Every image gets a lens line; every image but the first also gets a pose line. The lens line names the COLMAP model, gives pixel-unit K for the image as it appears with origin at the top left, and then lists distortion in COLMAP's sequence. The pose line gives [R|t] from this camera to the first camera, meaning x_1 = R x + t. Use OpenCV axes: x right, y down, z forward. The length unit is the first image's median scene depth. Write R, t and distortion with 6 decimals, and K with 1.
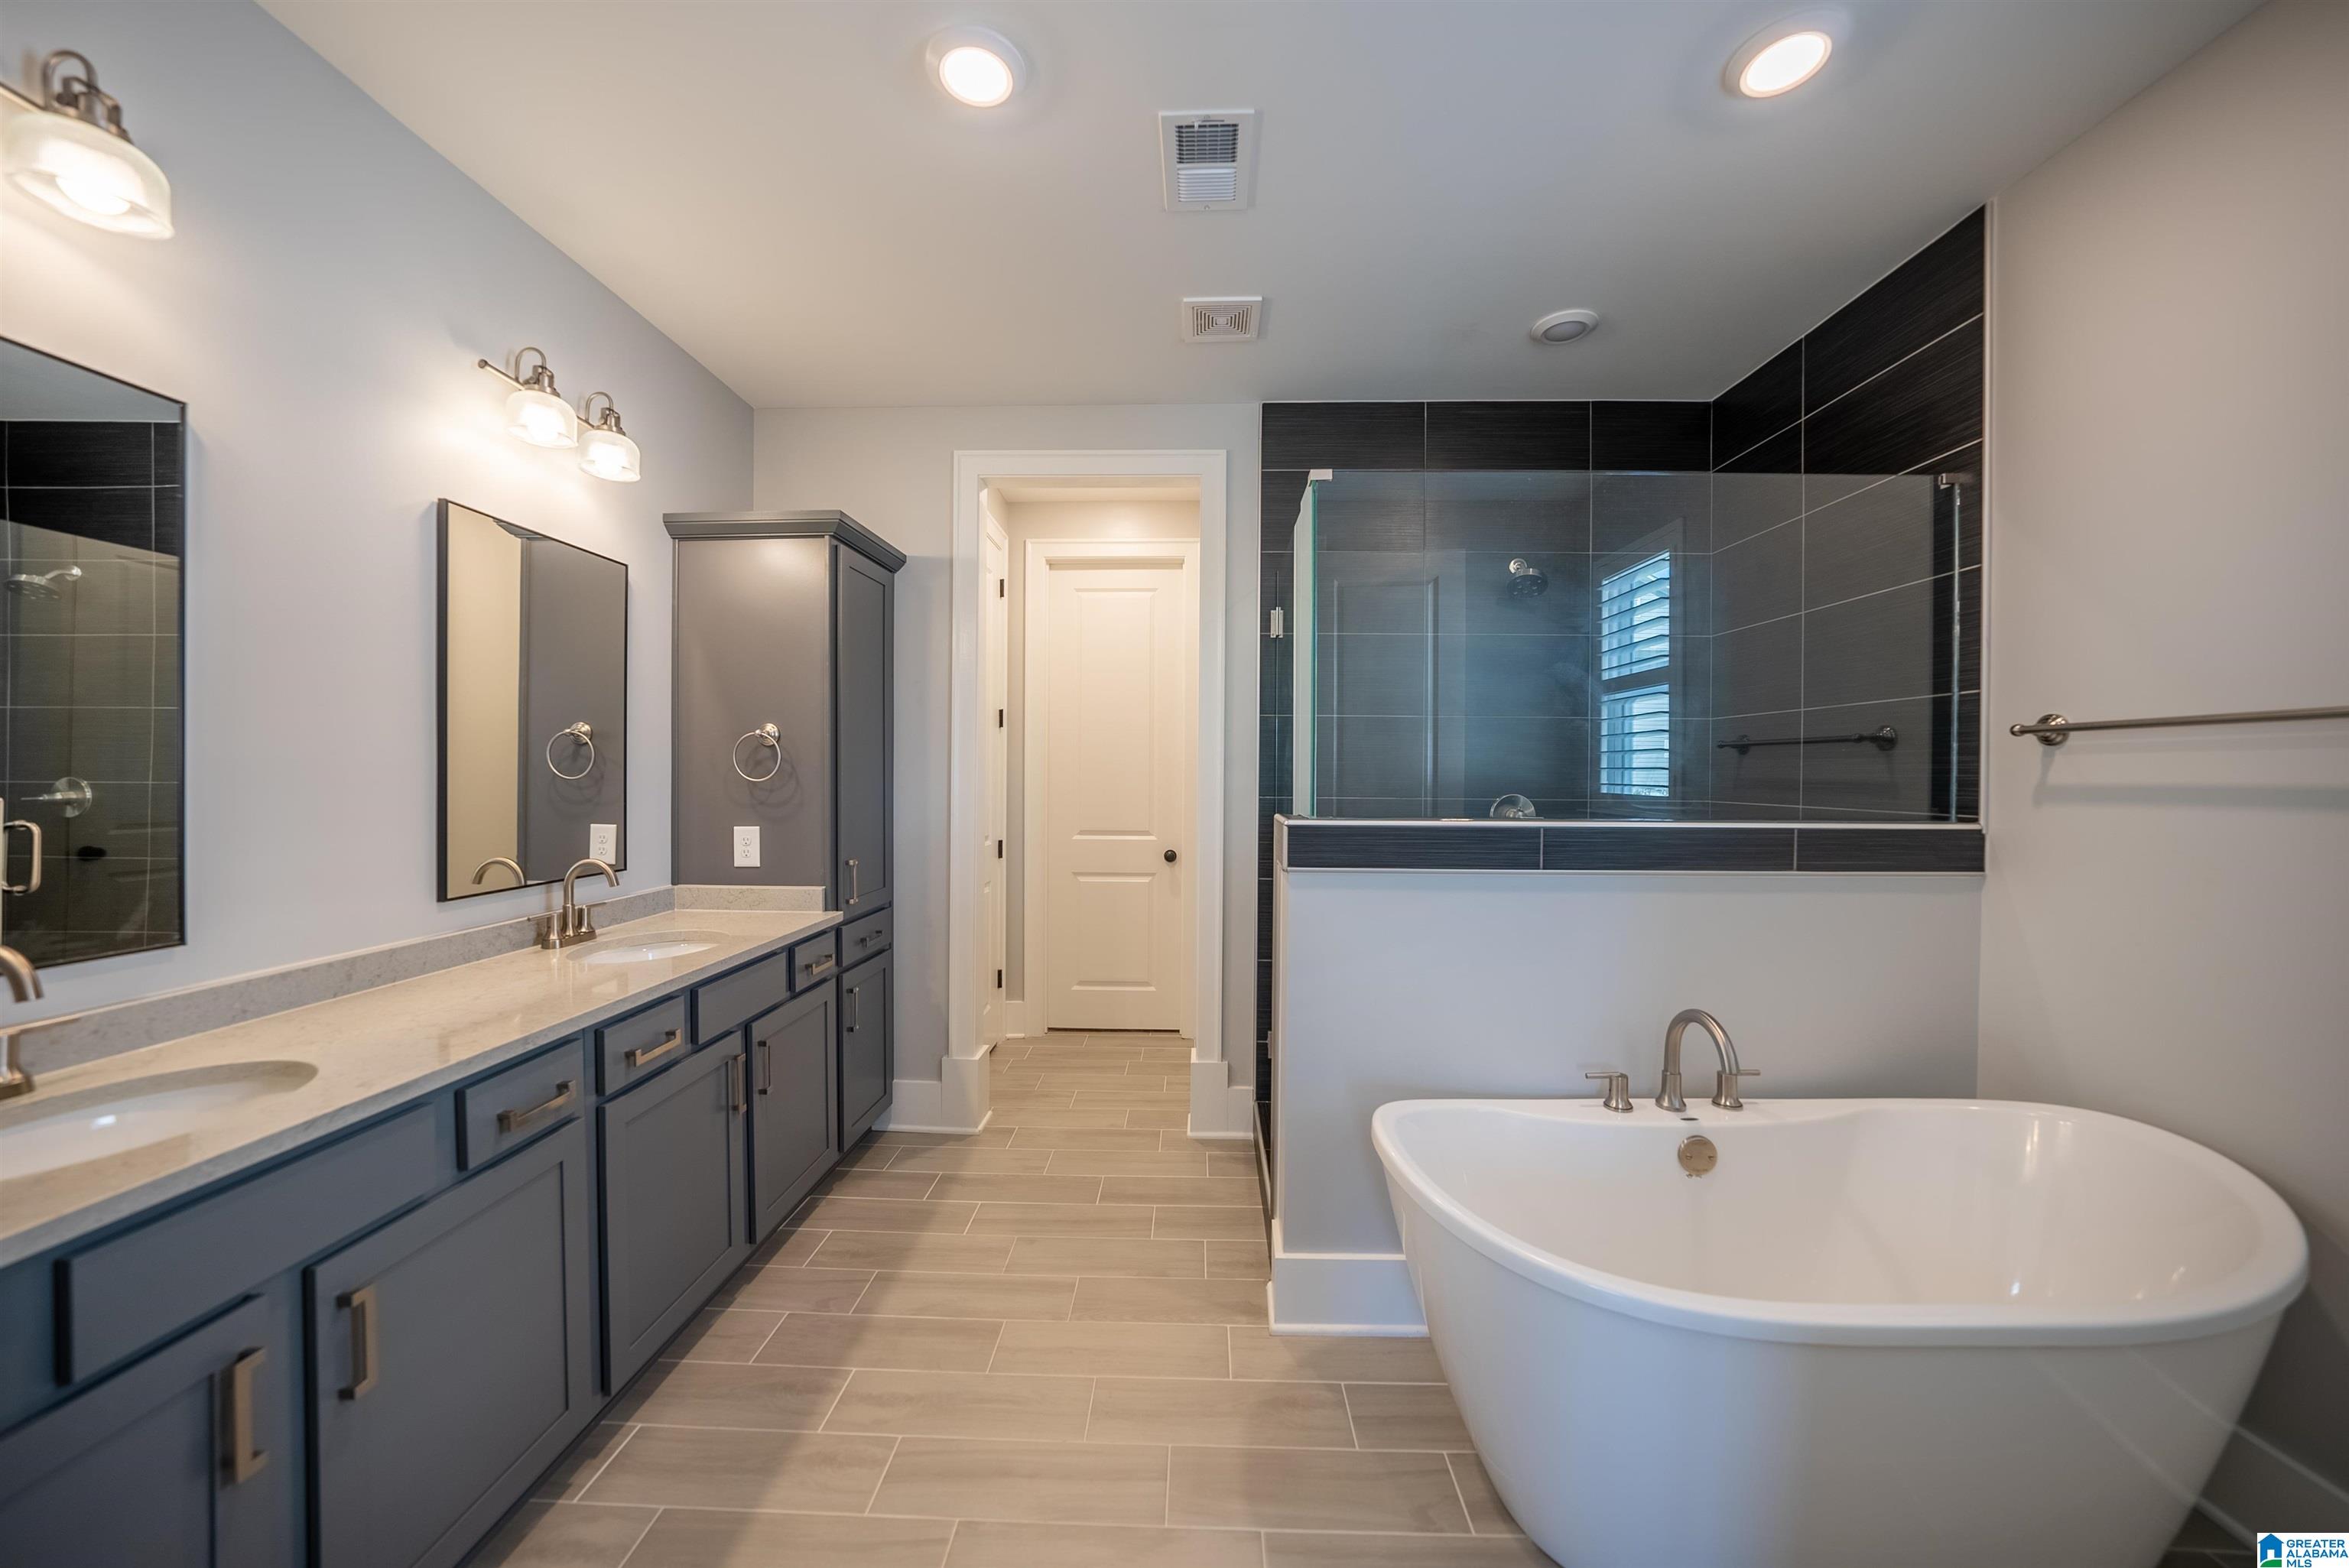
lens RADIAL K [[818.3, 0, 1176.4], [0, 818.3, 781.3], [0, 0, 1]] dist [-0.029183, 0.009107]
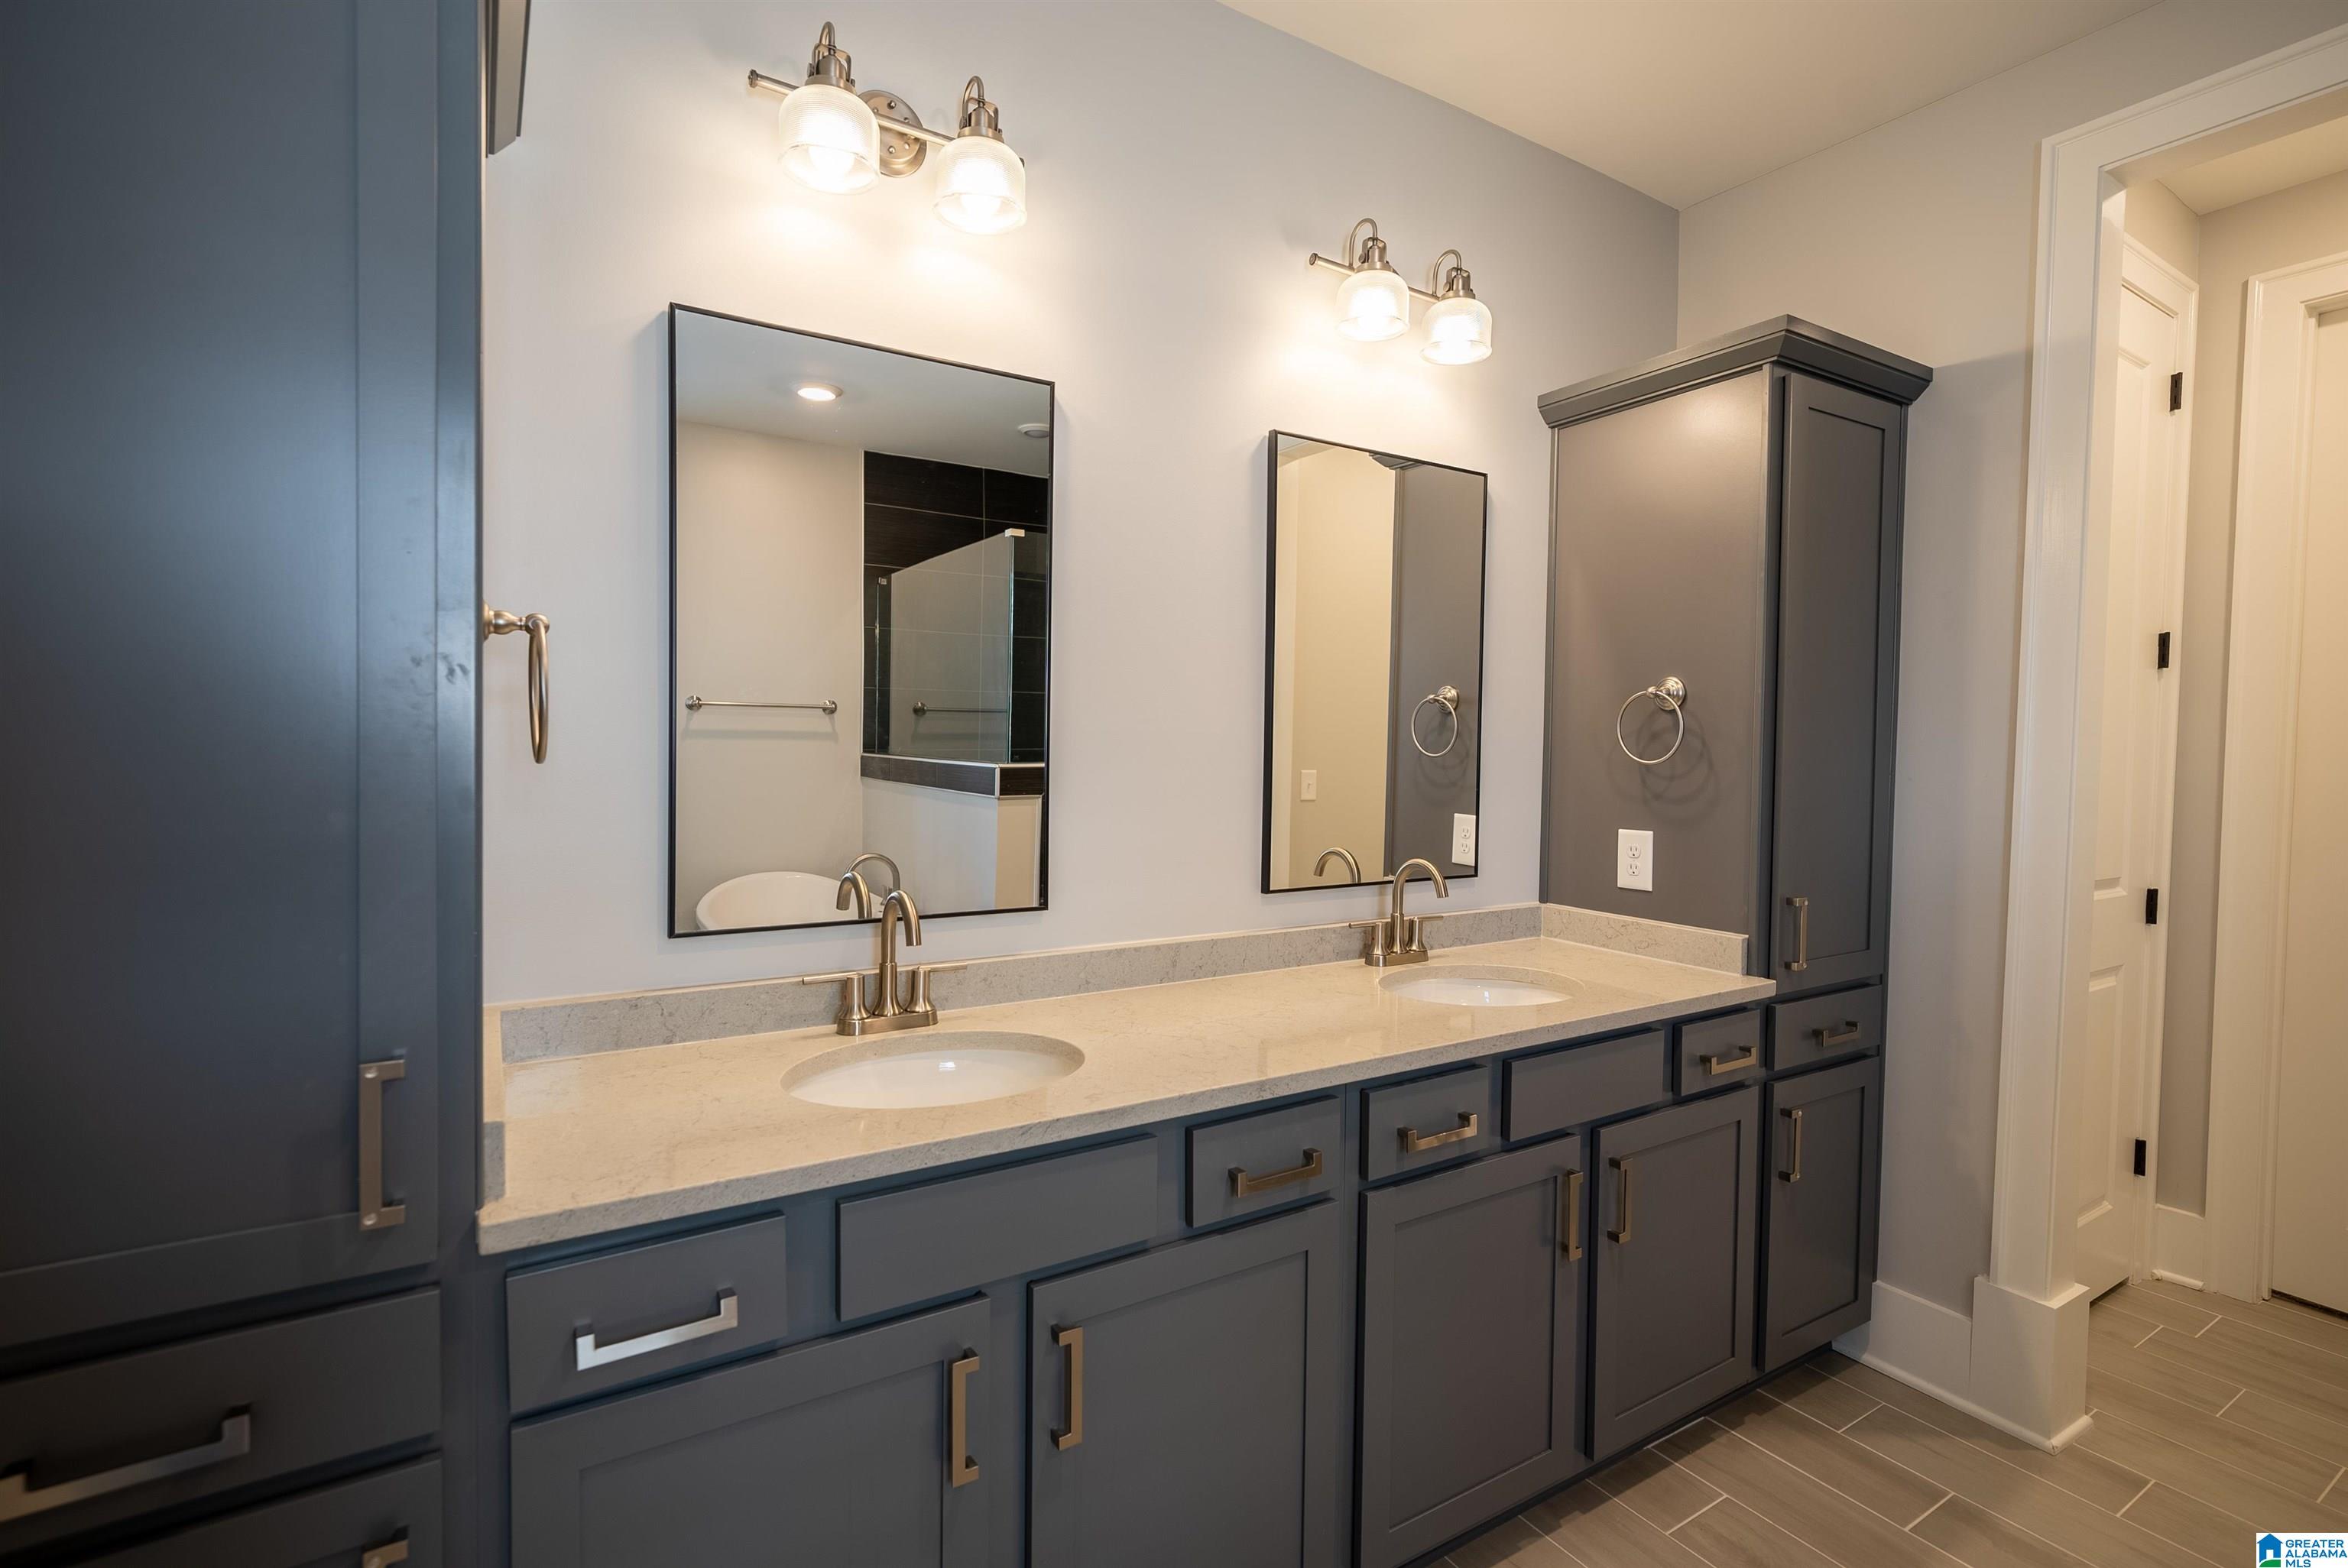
lens RADIAL K [[1082.1, 0, 1176.0], [0, 1082.1, 778.1], [0, 0, 1]] dist [-0.002251, 0.001308]
pose [[0.556503, 0.030465, -0.830287, 0.009567], [-0.020568, 0.999526, 0.022889, -0.001031], [0.830591, 0.004339, 0.556867, 0.229337]]
